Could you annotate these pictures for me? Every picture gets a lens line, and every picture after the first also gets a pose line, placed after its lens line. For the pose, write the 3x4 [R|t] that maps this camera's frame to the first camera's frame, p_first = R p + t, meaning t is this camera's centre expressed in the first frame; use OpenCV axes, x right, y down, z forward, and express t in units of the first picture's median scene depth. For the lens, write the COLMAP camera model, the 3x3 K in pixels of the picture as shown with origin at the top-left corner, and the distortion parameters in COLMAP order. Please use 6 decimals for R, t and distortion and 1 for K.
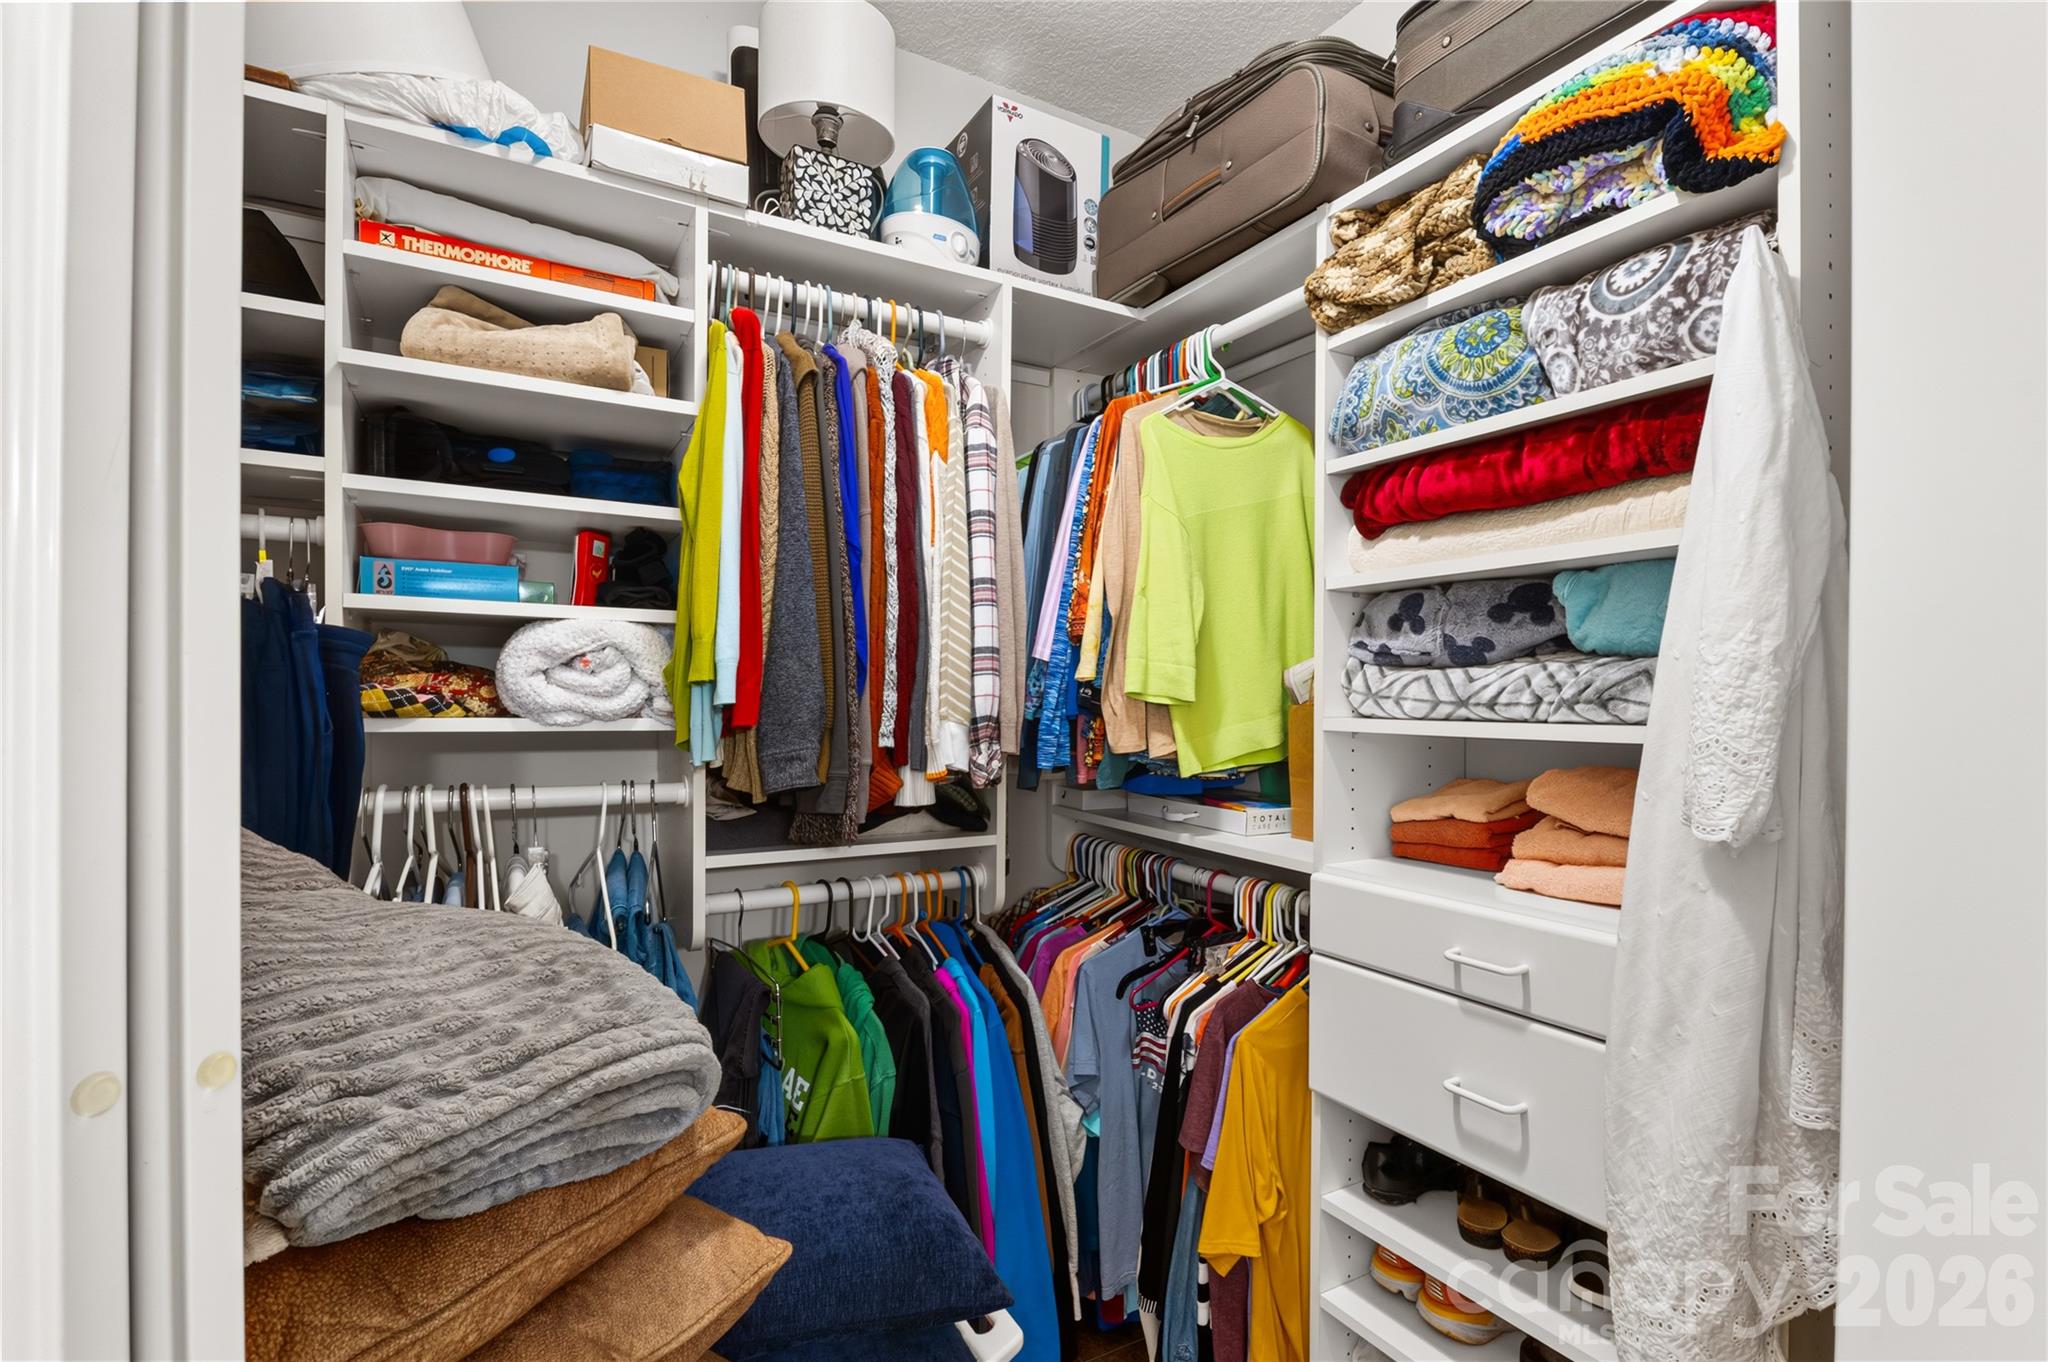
lens RADIAL K [[969.2, 0, 1029.2], [0, 969.2, 686.1], [0, 0, 1]] dist [0.003529, 0.000450]
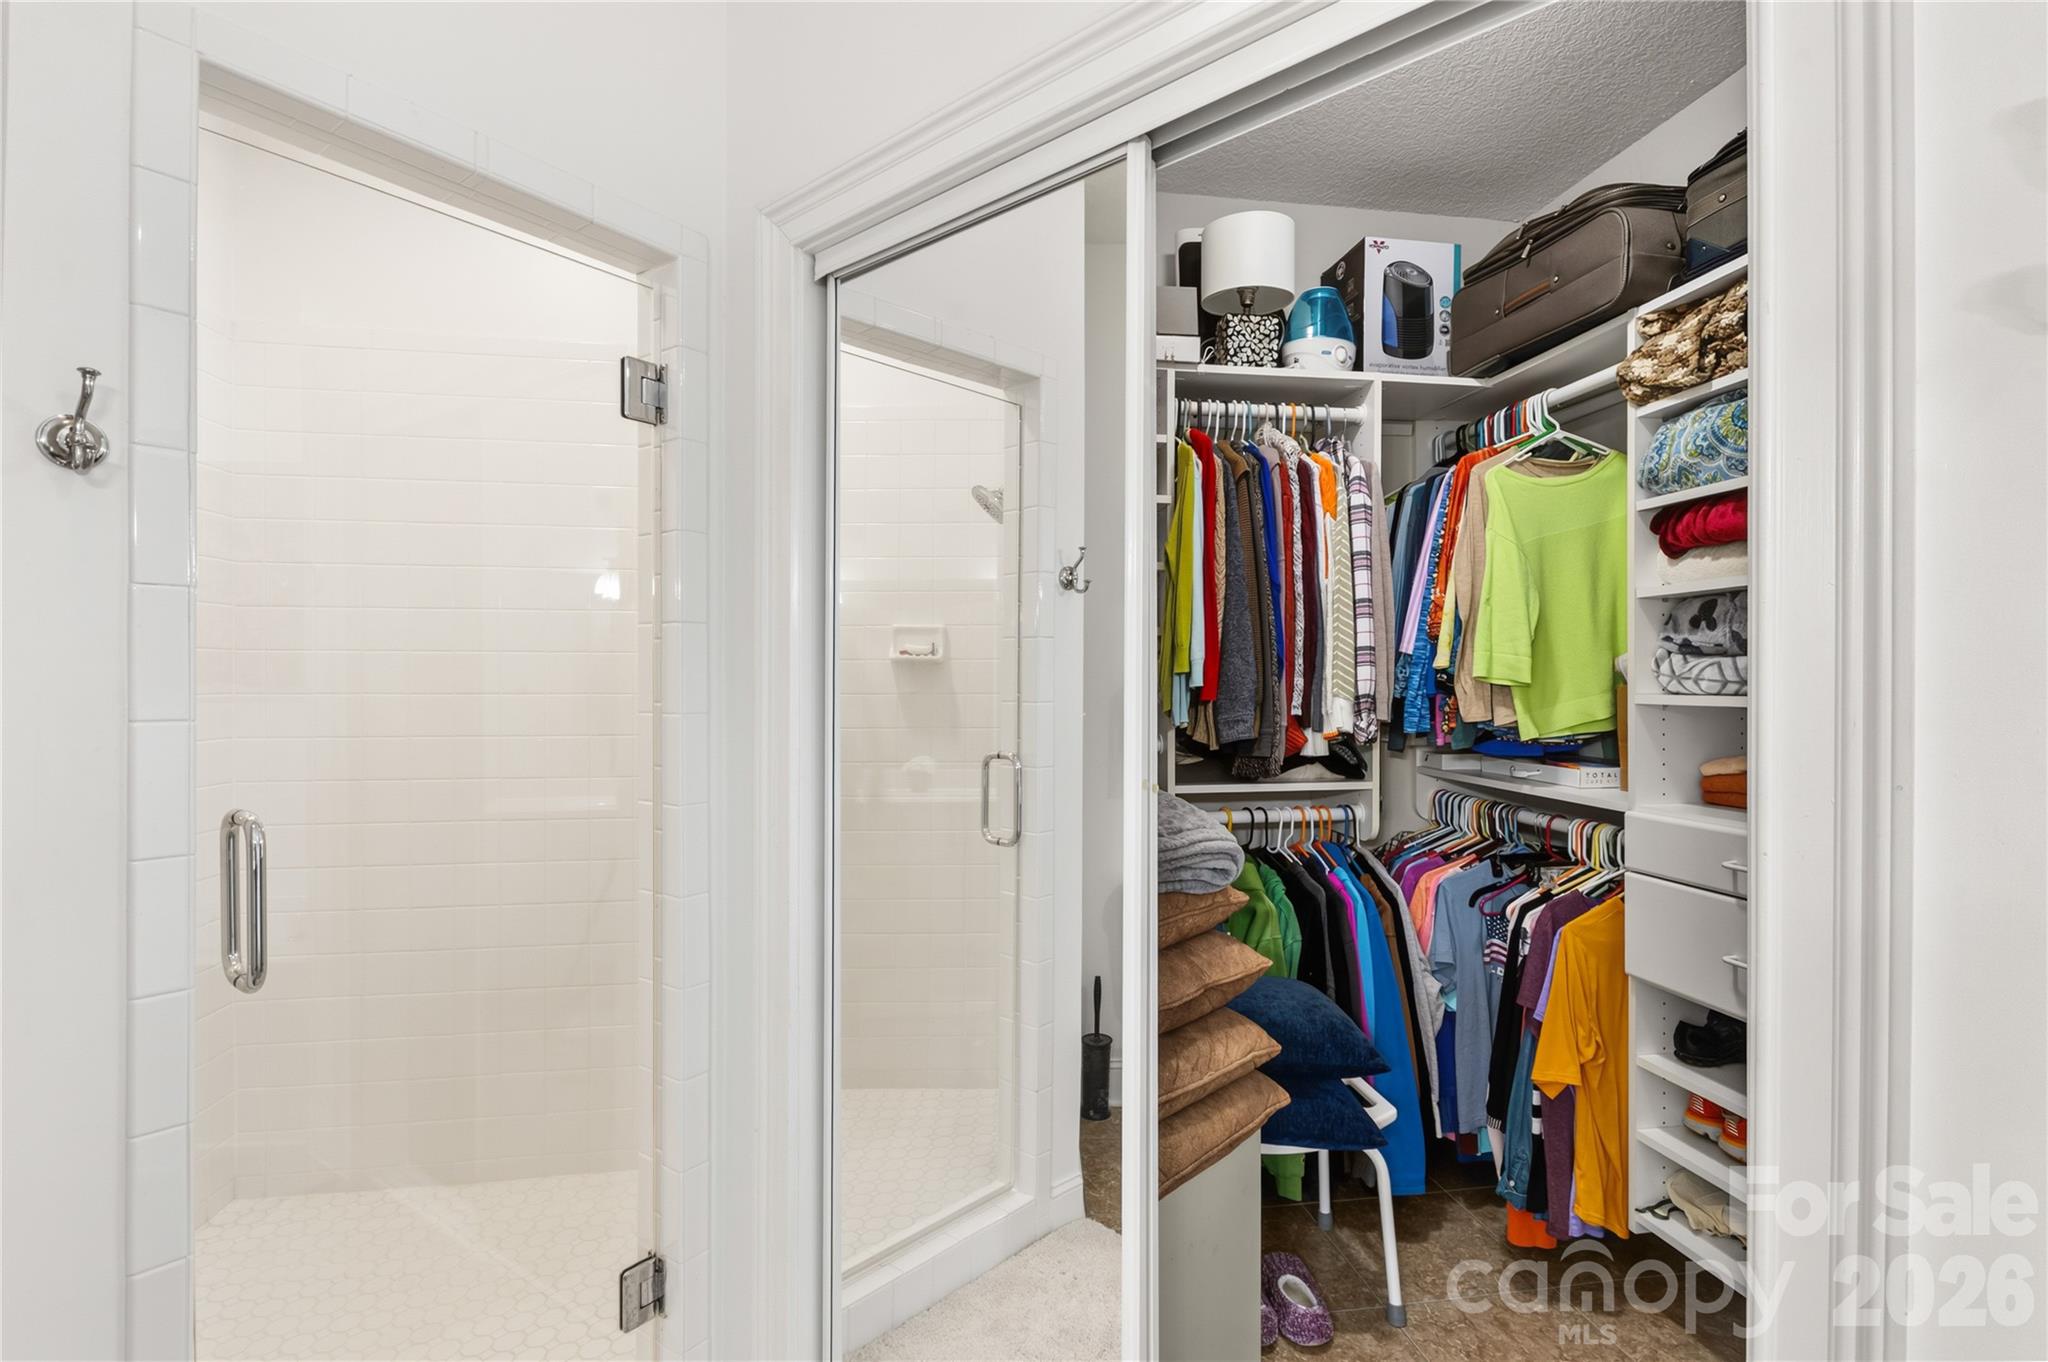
lens RADIAL K [[969.2, 0, 1029.2], [0, 969.2, 686.1], [0, 0, 1]] dist [0.003529, 0.000450]
pose [[0.936686, -0.006900, -0.350102, -0.008145], [0.011661, 0.999866, 0.011493, -0.003454], [0.349976, -0.014848, 0.936641, -0.509618]]
